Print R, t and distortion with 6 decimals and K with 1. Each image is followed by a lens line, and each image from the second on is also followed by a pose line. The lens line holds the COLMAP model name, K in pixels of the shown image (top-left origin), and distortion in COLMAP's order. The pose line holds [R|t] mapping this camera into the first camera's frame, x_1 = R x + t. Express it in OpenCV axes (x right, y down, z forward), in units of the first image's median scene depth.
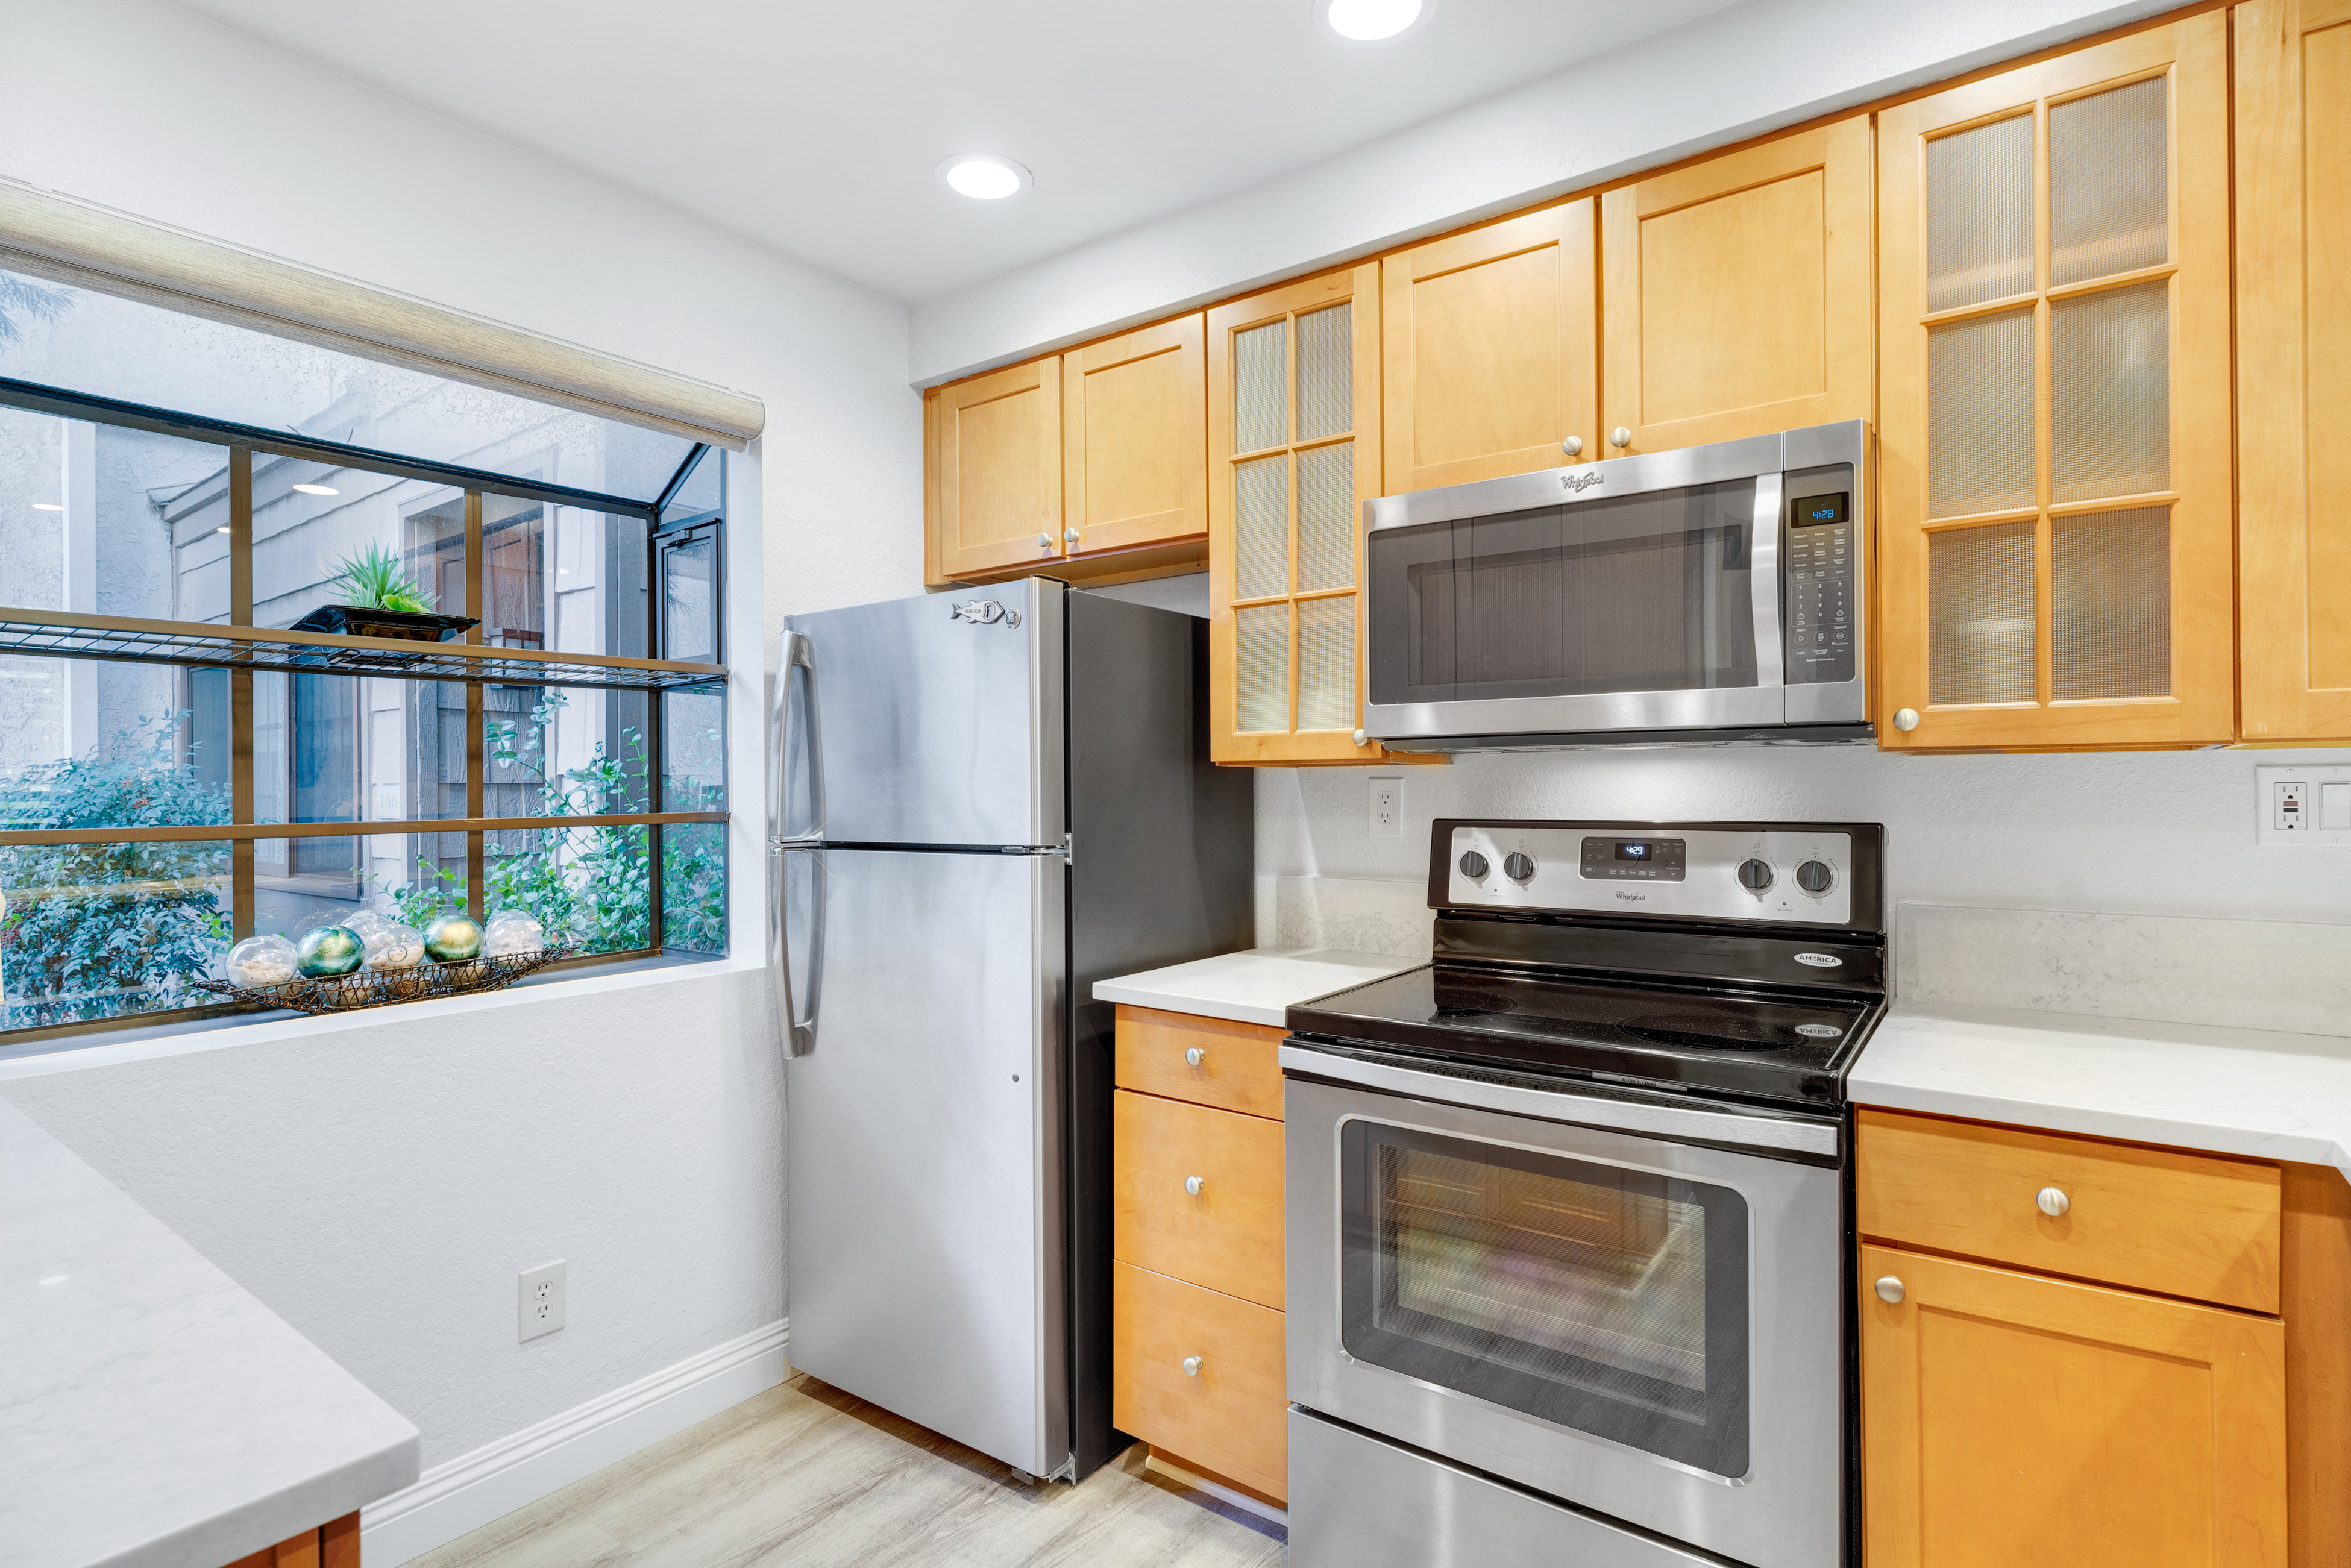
lens RADIAL K [[1176.5, 0, 1183.1], [0, 1176.5, 799.3], [0, 0, 1]] dist [-0.013950, -0.000192]
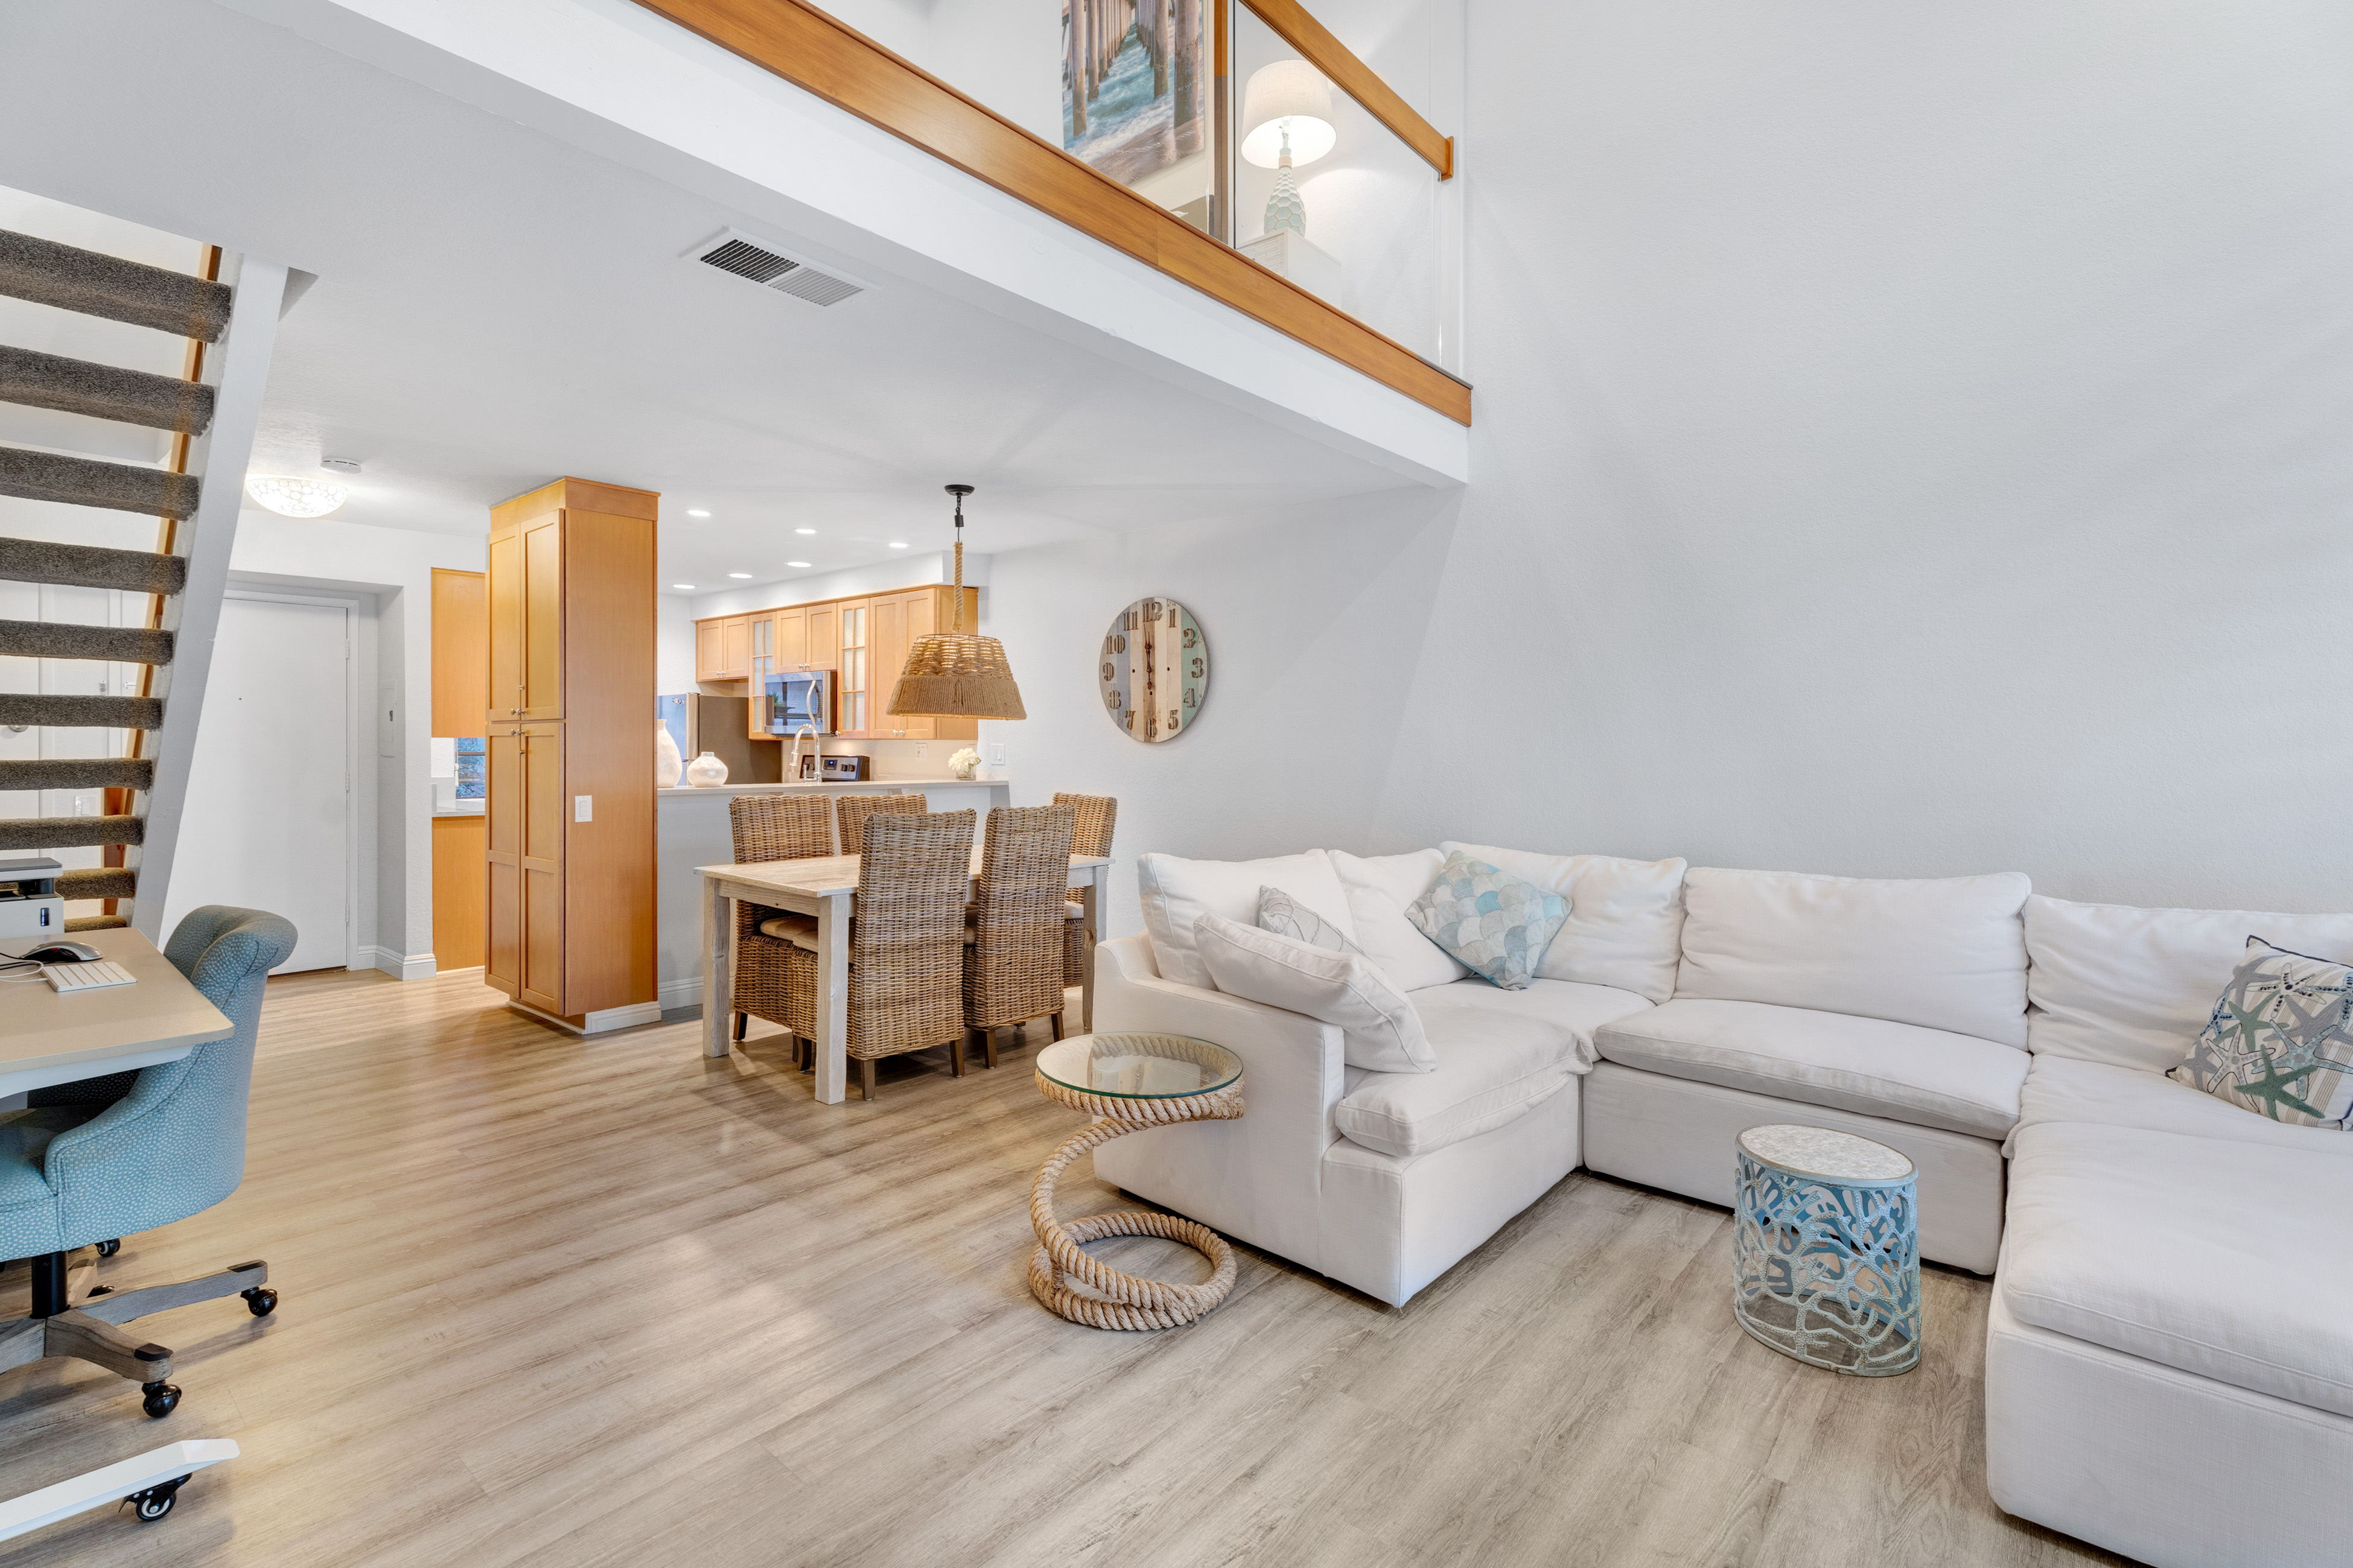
lens RADIAL K [[1084.5, 0, 1166.7], [0, 1084.5, 759.7], [0, 0, 1]] dist [0.007298, 0.000465]
pose [[0.997286, 0.014453, -0.072196, 1.958631], [-0.014450, 0.999895, 0.000554, 0.017372], [0.072197, 0.000491, 0.997390, -2.848642]]
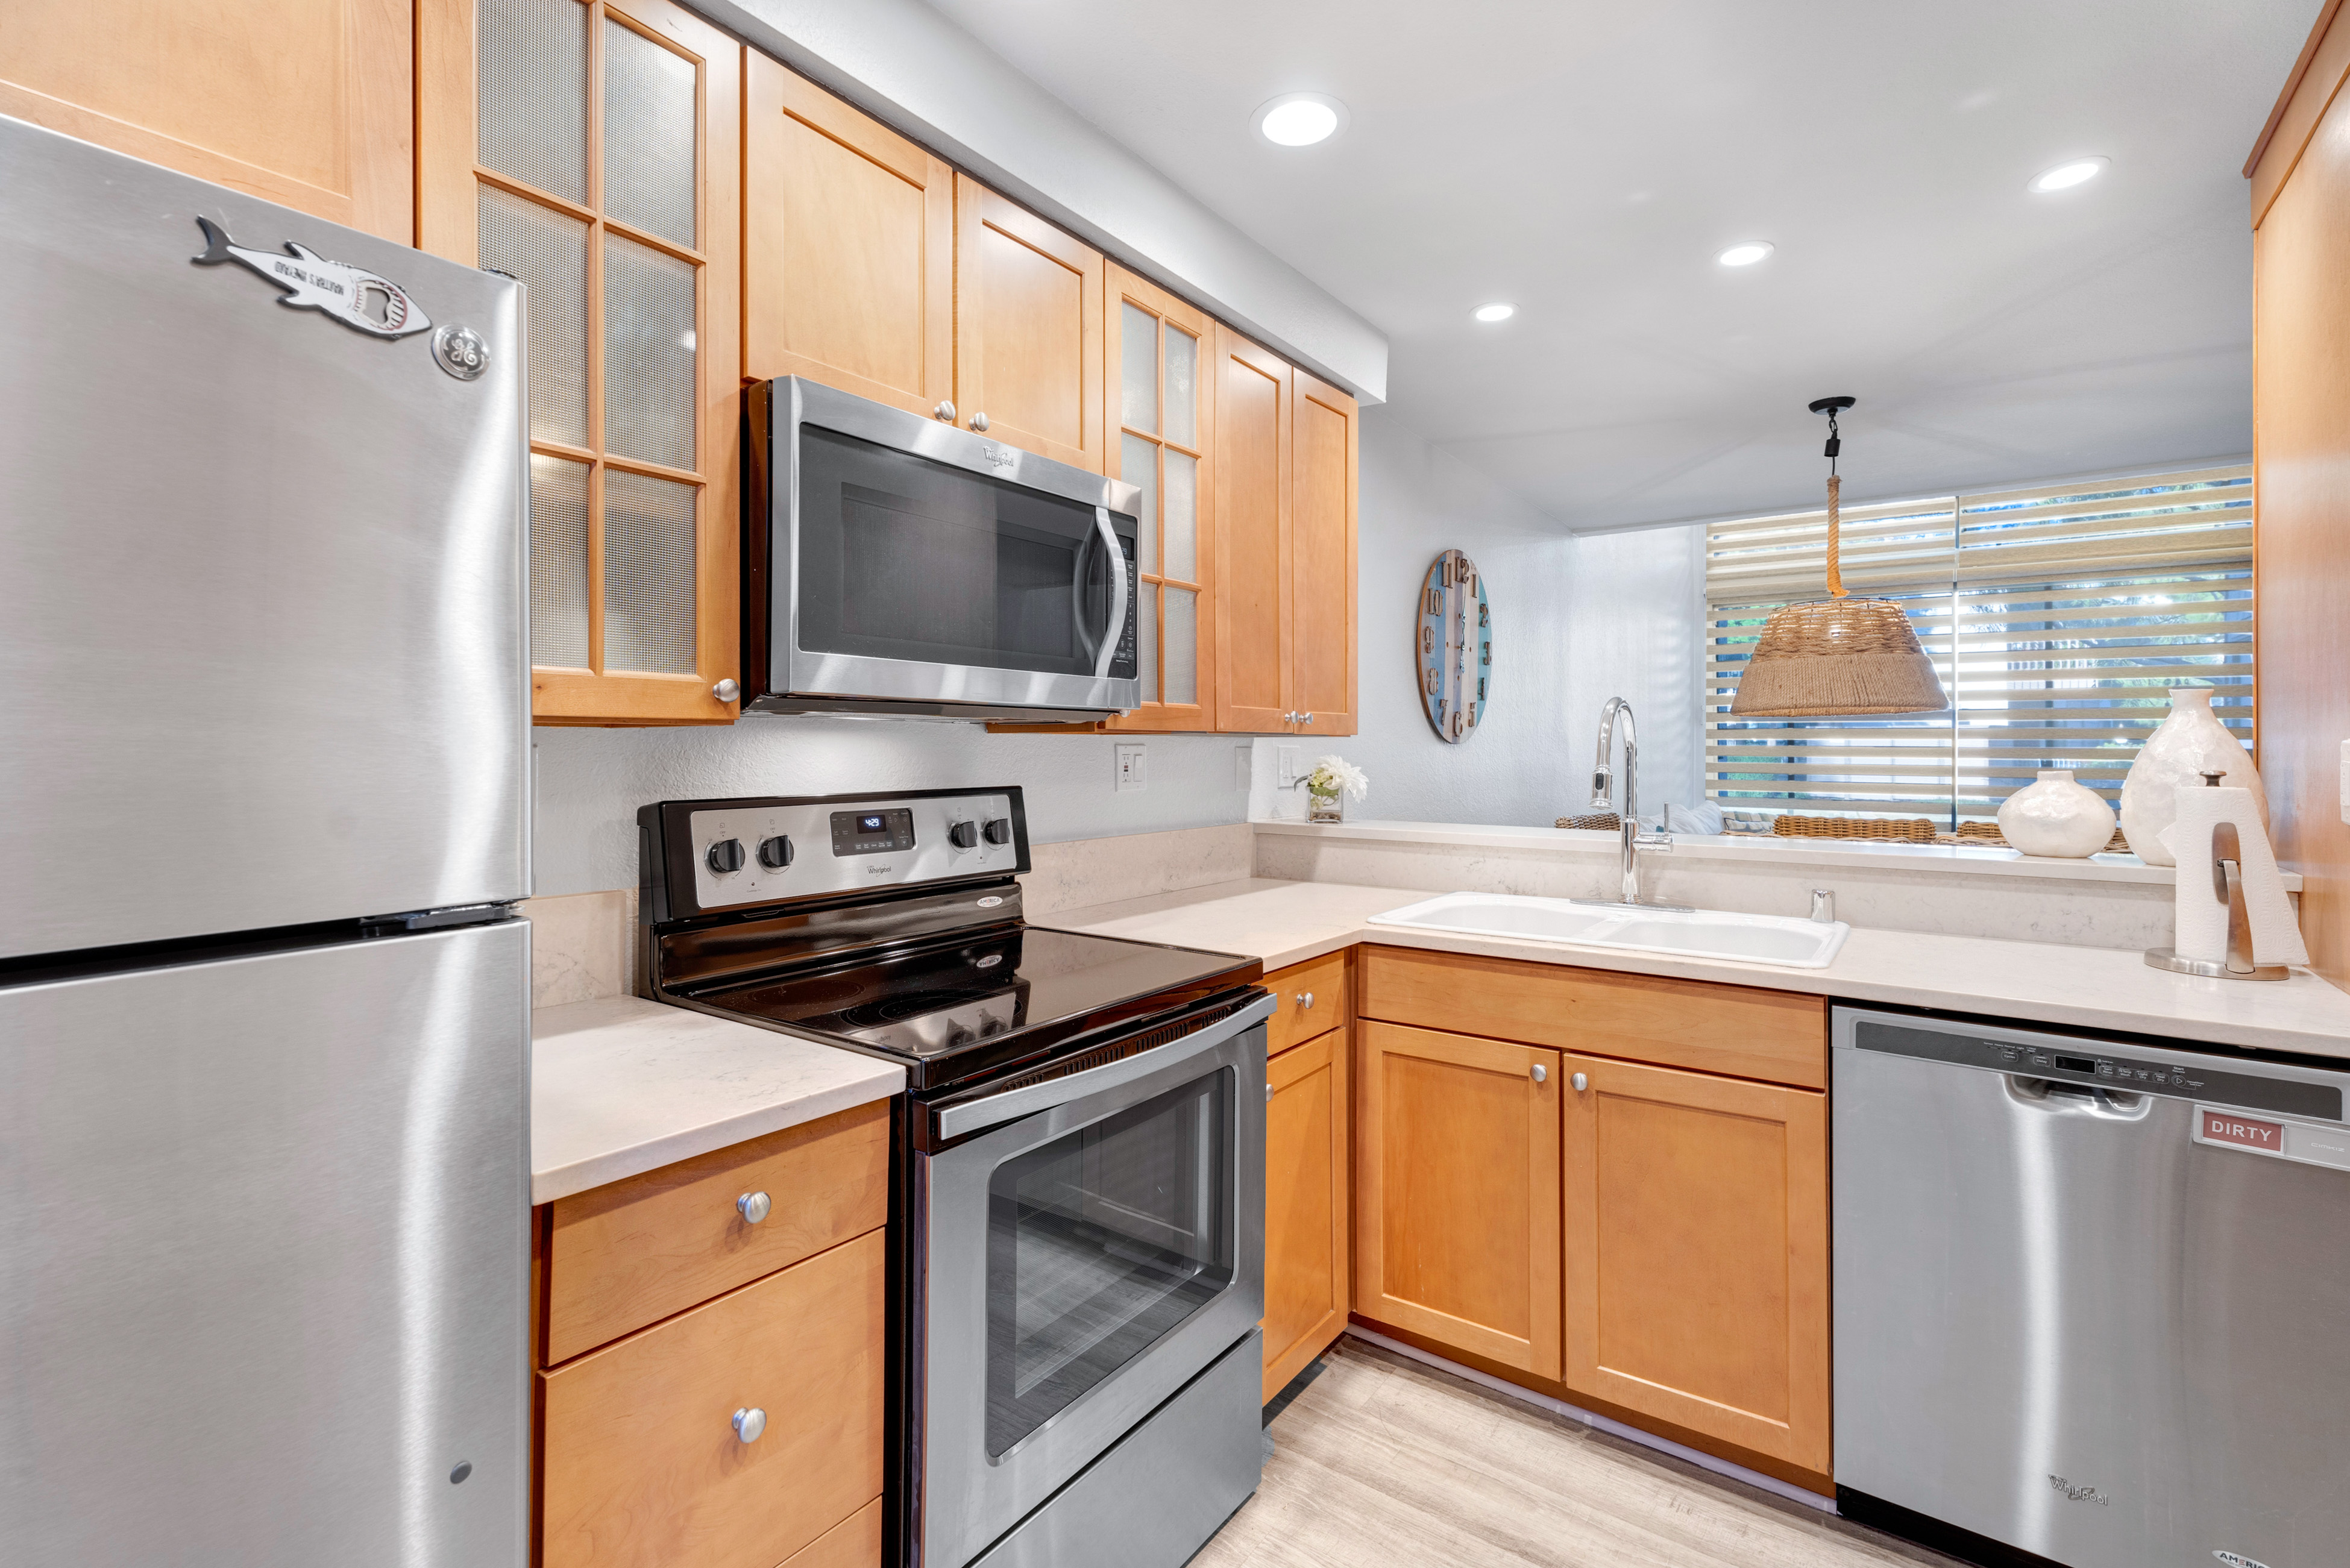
lens RADIAL K [[1084.3, 0, 1171.3], [0, 1084.3, 742.5], [0, 0, 1]] dist [0.010220, -0.000200]
pose [[-0.009843, 0.011915, 0.999881, -0.565665], [0.010358, 0.999877, -0.011813, -0.011149], [-0.999898, 0.010240, -0.009965, 0.804750]]
